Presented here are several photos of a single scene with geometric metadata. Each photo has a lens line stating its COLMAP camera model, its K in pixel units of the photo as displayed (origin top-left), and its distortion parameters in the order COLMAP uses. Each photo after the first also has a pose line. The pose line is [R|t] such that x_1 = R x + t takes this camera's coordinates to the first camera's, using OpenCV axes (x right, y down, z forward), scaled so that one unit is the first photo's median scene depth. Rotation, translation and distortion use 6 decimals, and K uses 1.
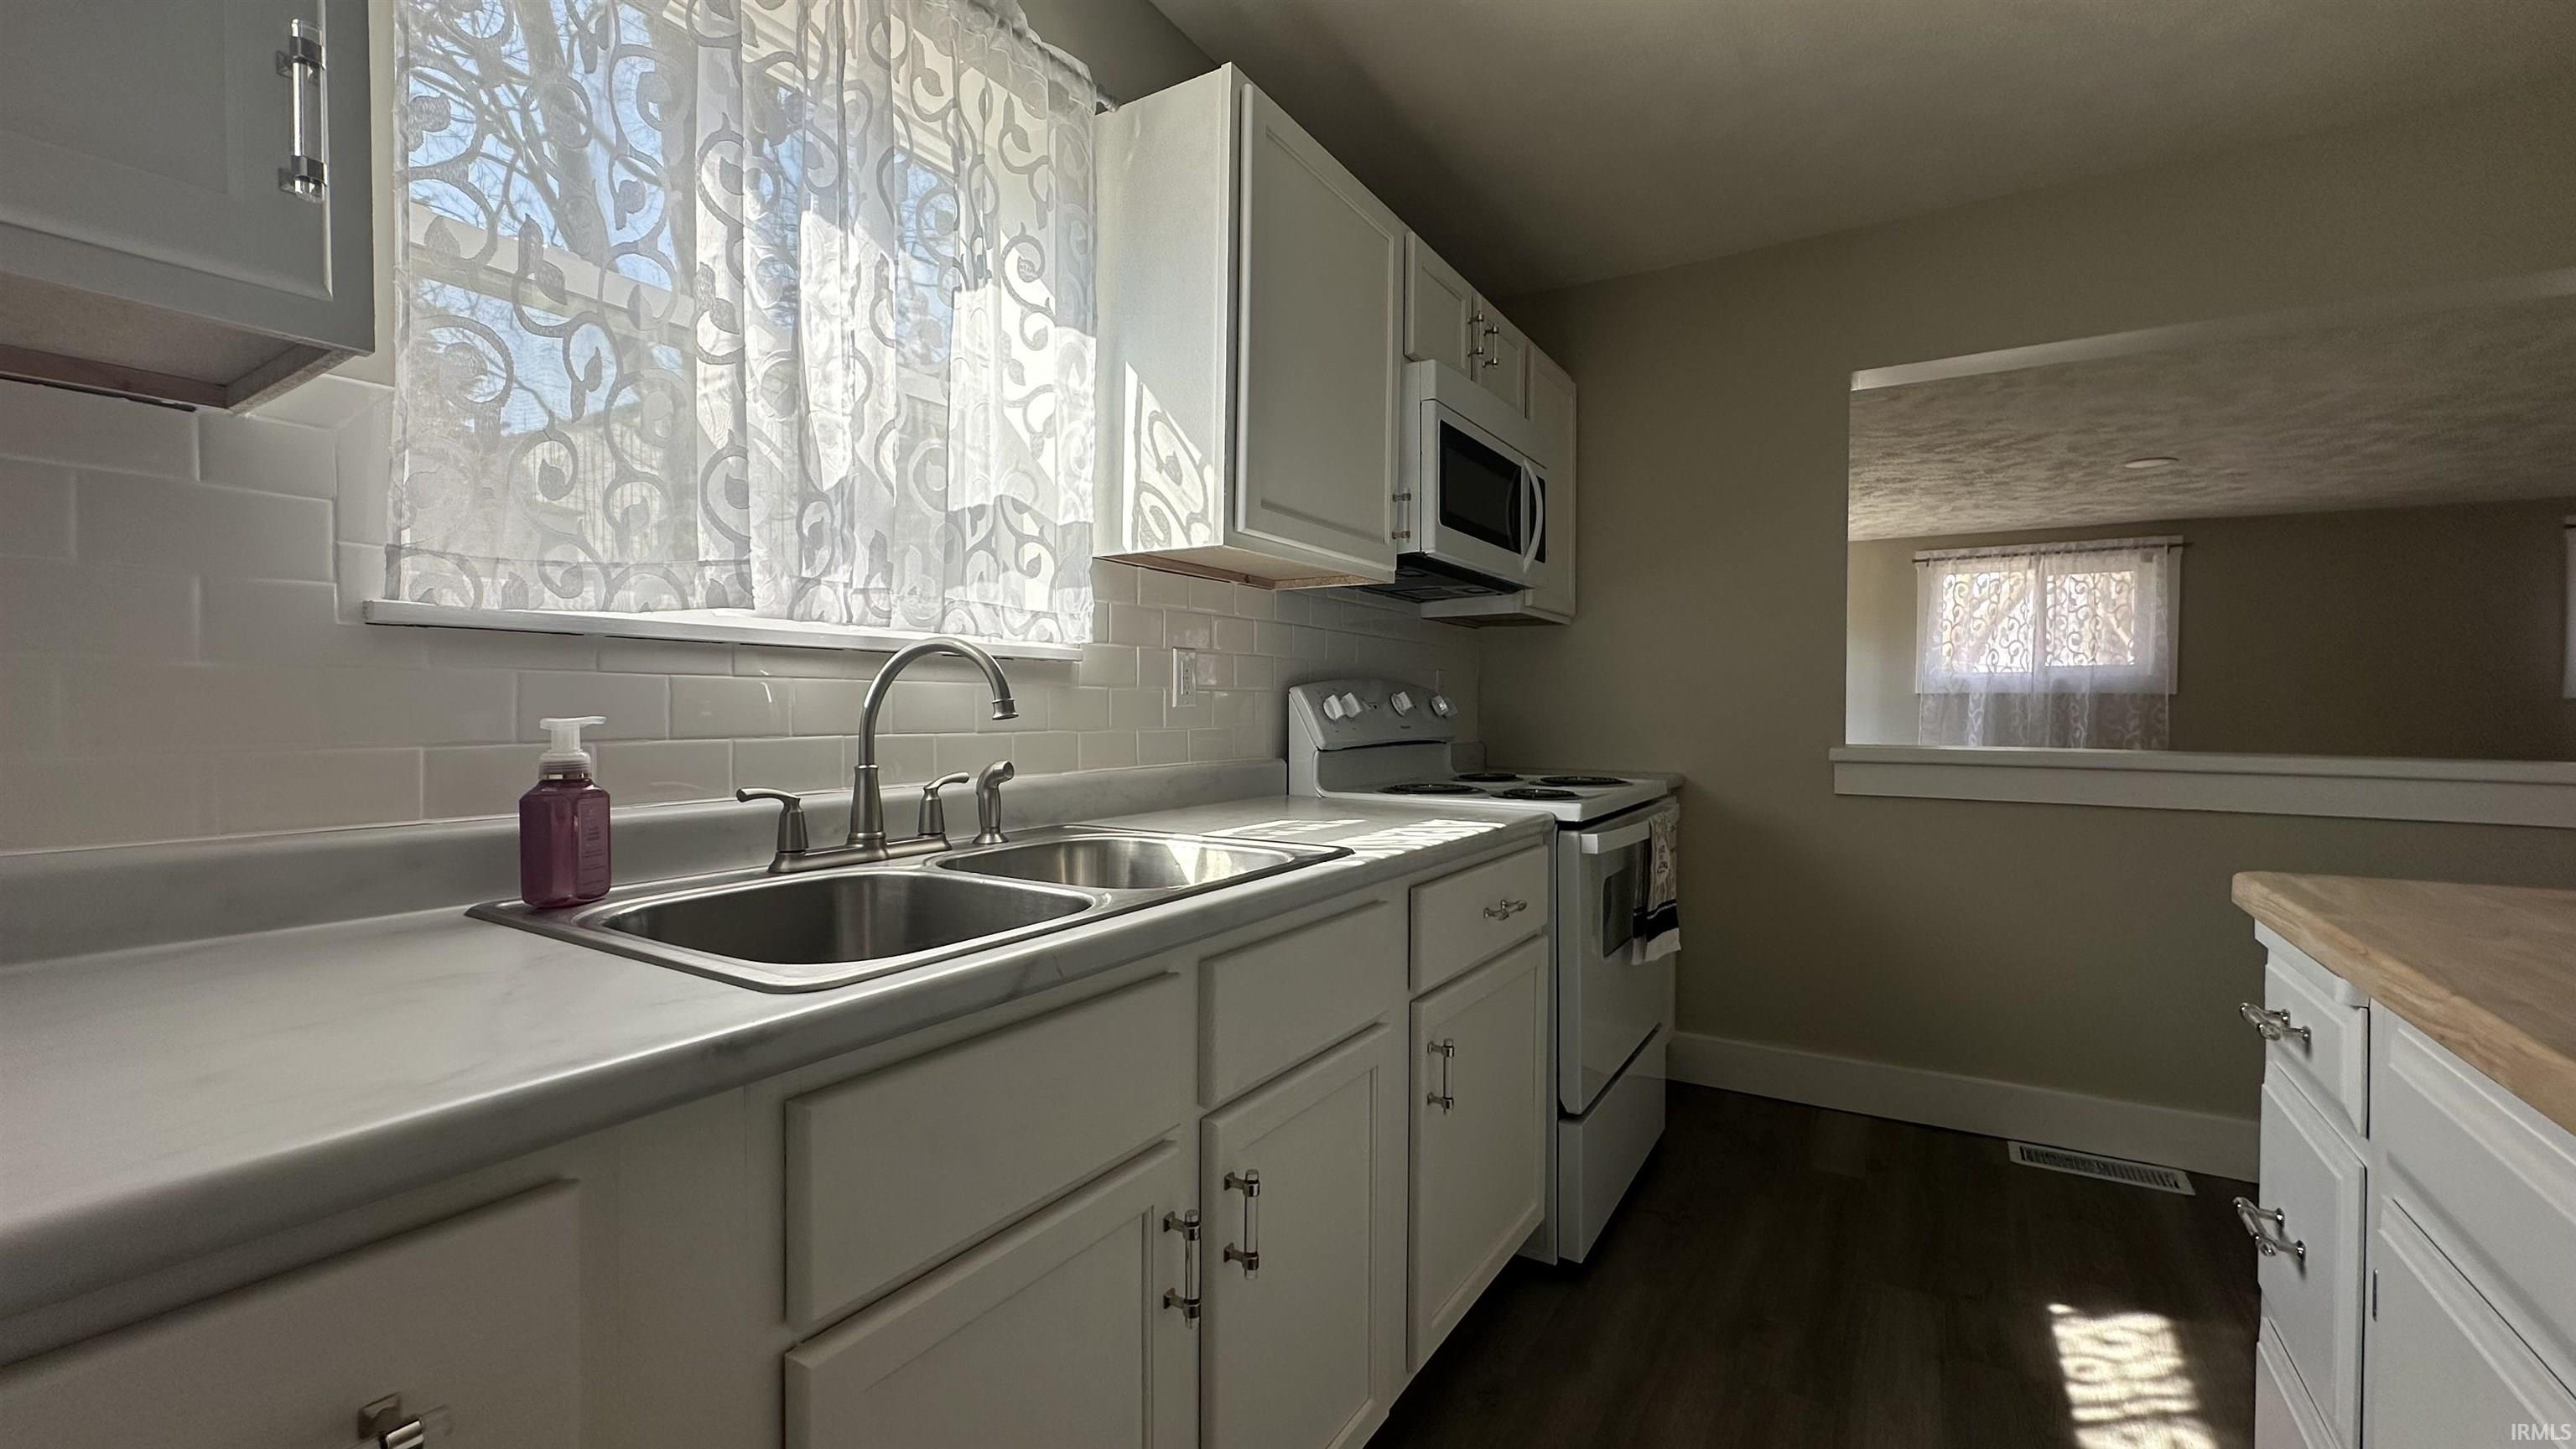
lens RADIAL K [[1035.7, 0, 1288.0], [0, 1035.7, 724.5], [0, 0, 1]] dist [0.000171, -0.000054]
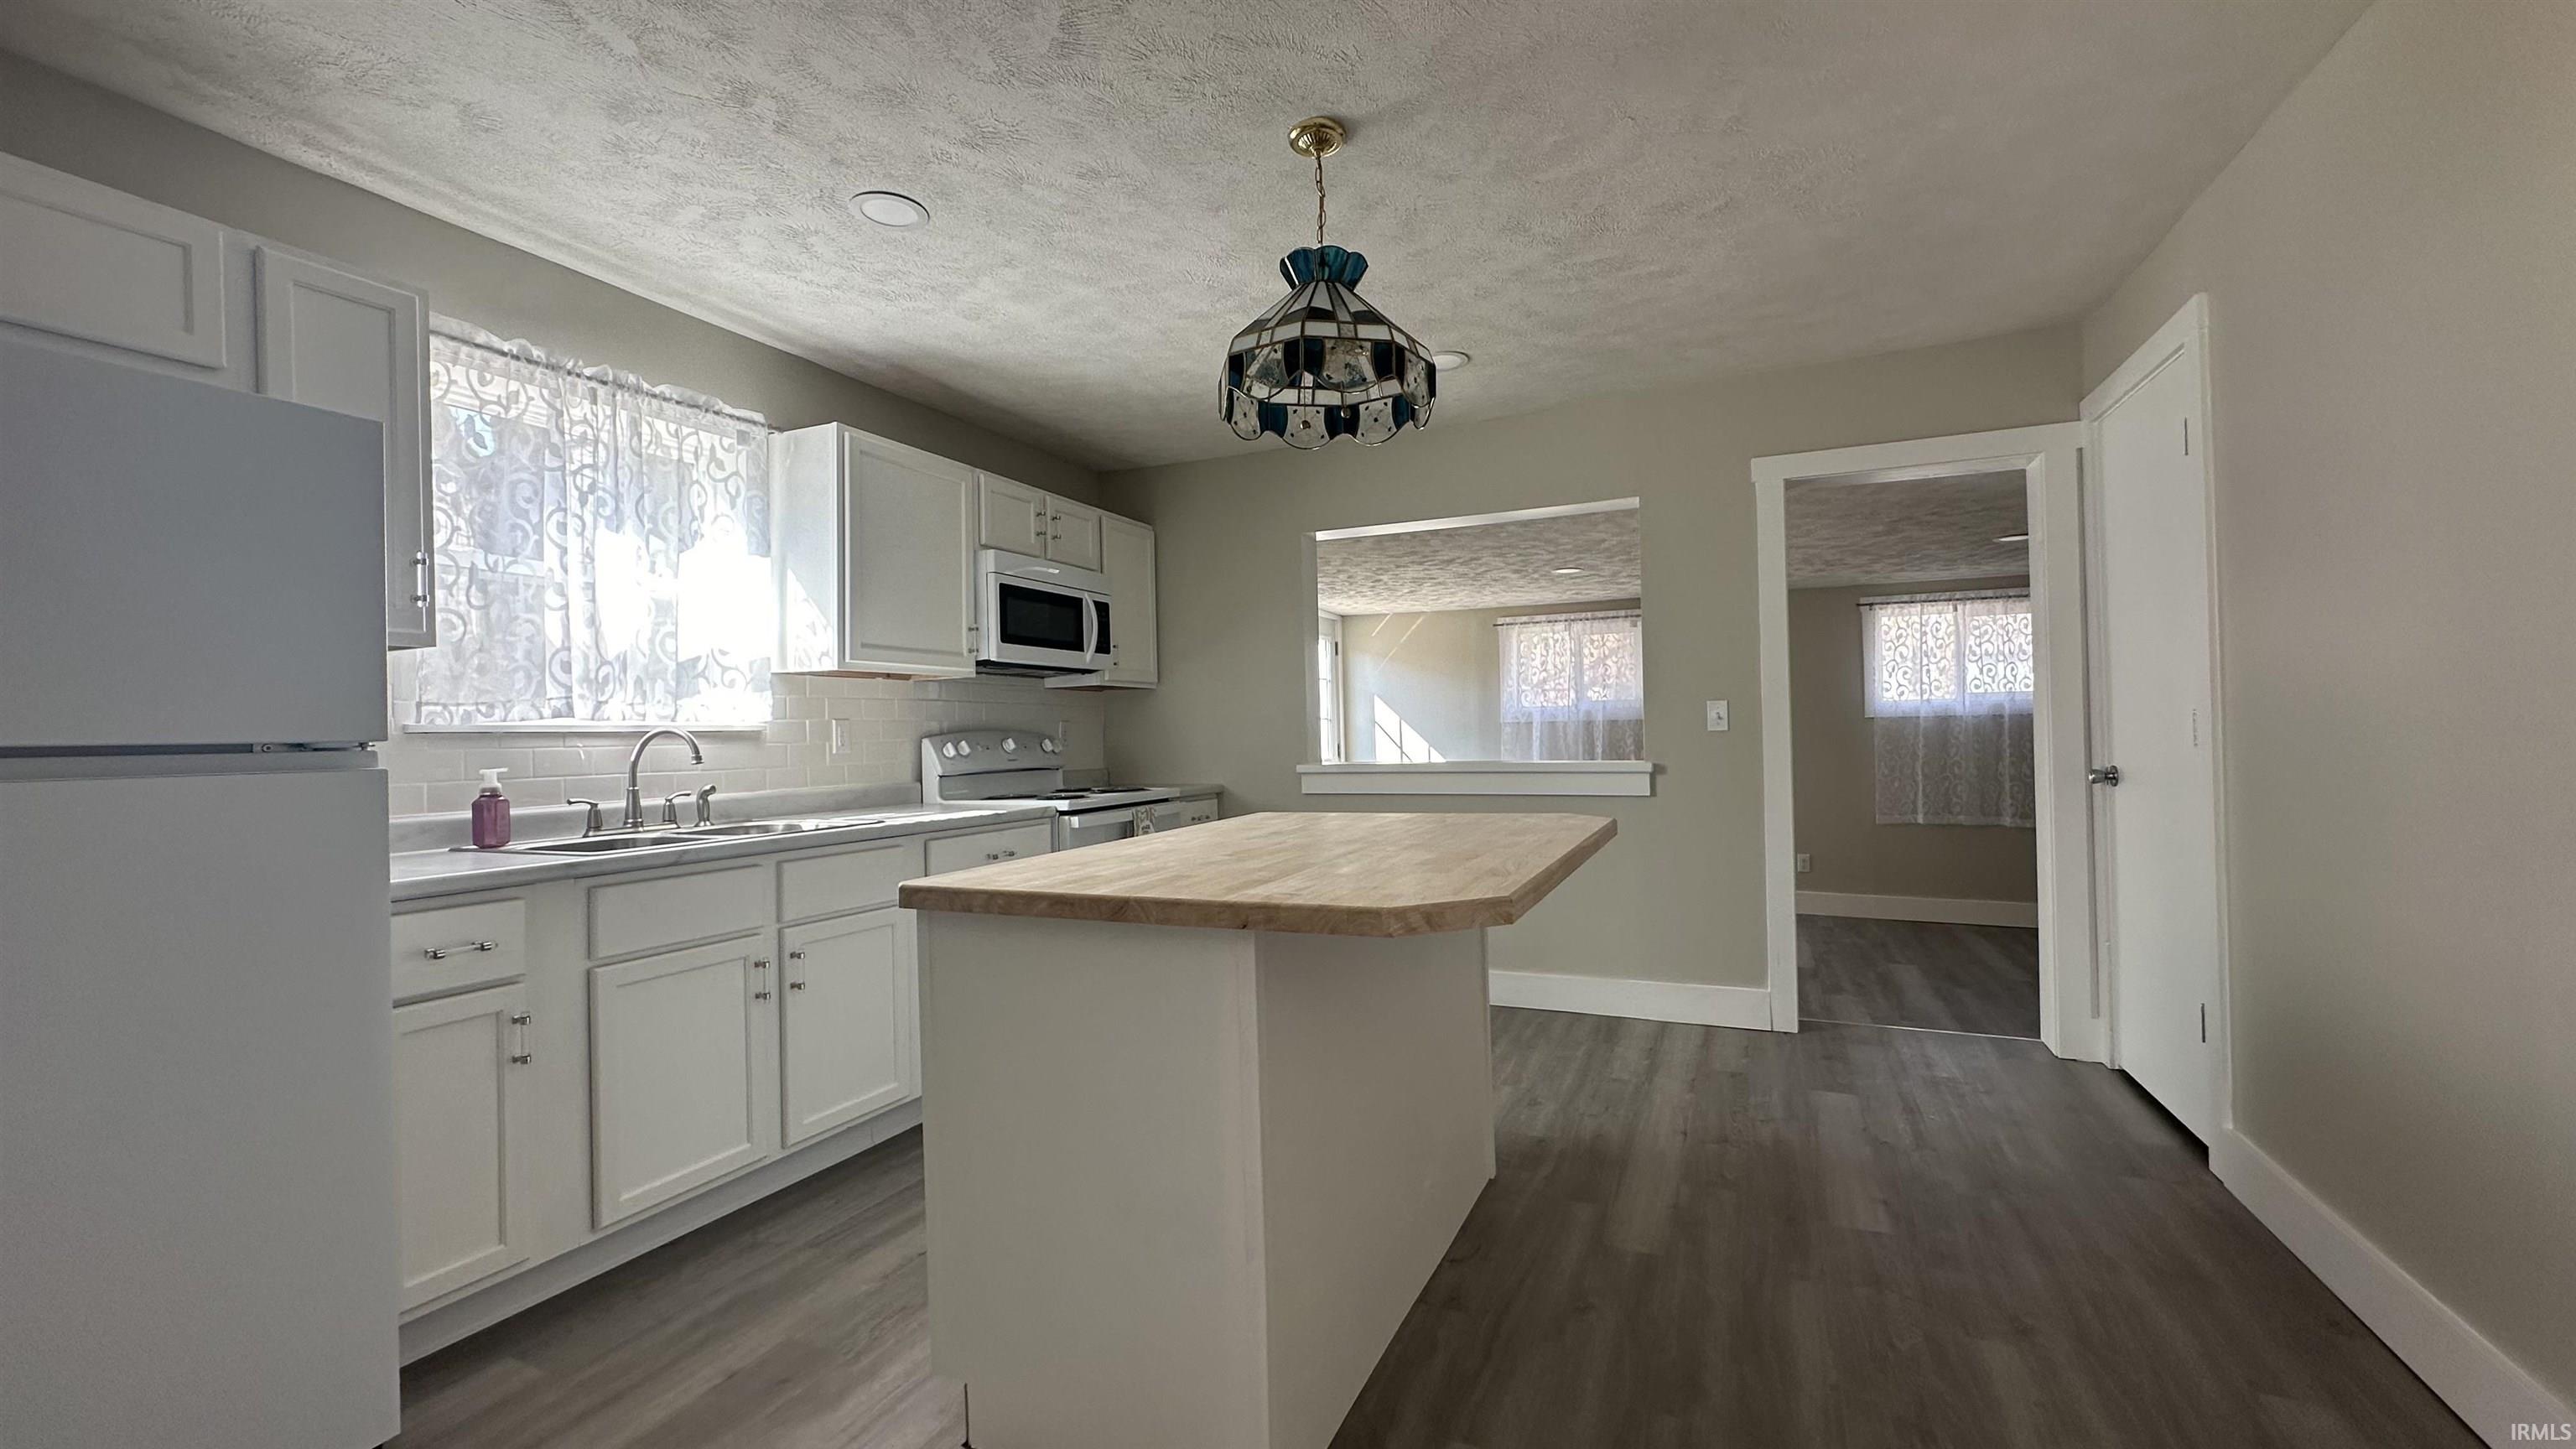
lens RADIAL K [[1035.7, 0, 1288.0], [0, 1035.7, 724.5], [0, 0, 1]] dist [0.000171, -0.000054]
pose [[0.990749, -0.026352, 0.133124, 0.588053], [0.030420, 0.999128, -0.028613, 0.010315], [-0.132254, 0.032397, 0.990686, -1.171686]]
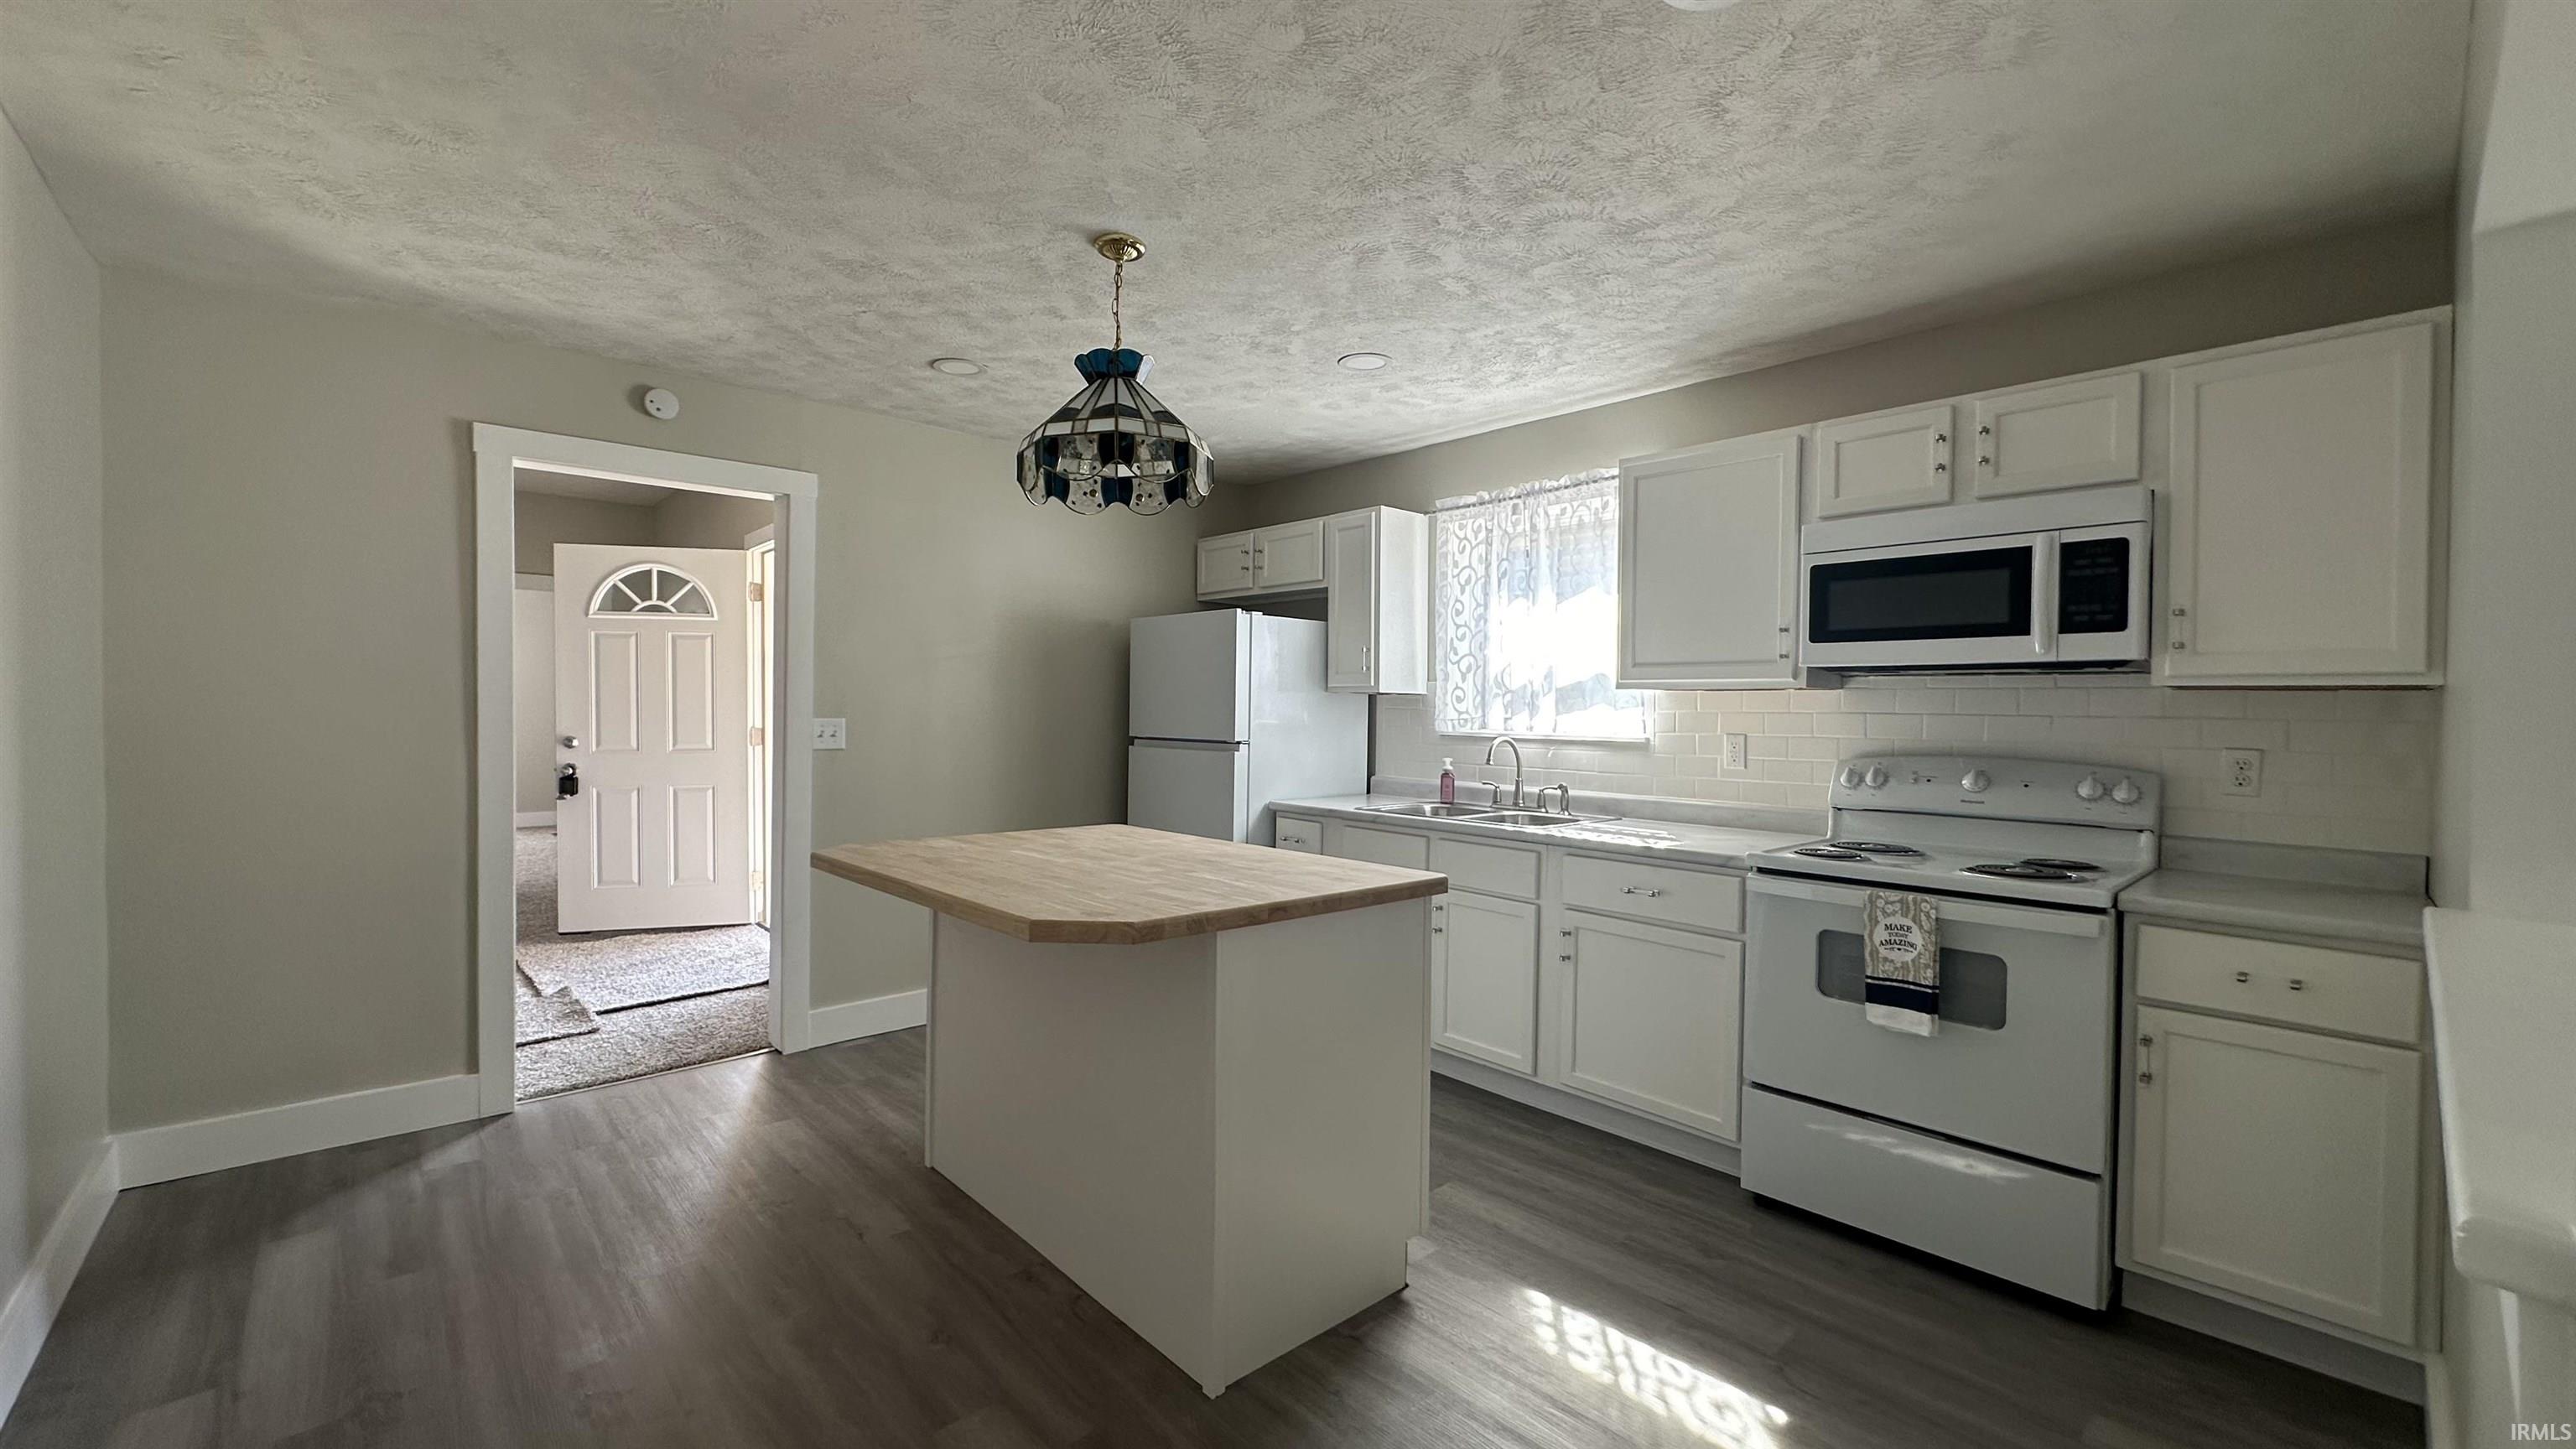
lens RADIAL K [[1023.0, 0, 1288.0], [0, 1023.0, 724.5], [0, 0, 1]] dist [-0.017147, -0.000007]
pose [[-0.269417, 0.007014, -0.962998, 2.419849], [-0.028936, 0.999463, 0.015375, -0.133170], [0.962589, 0.032008, -0.269069, 1.055322]]
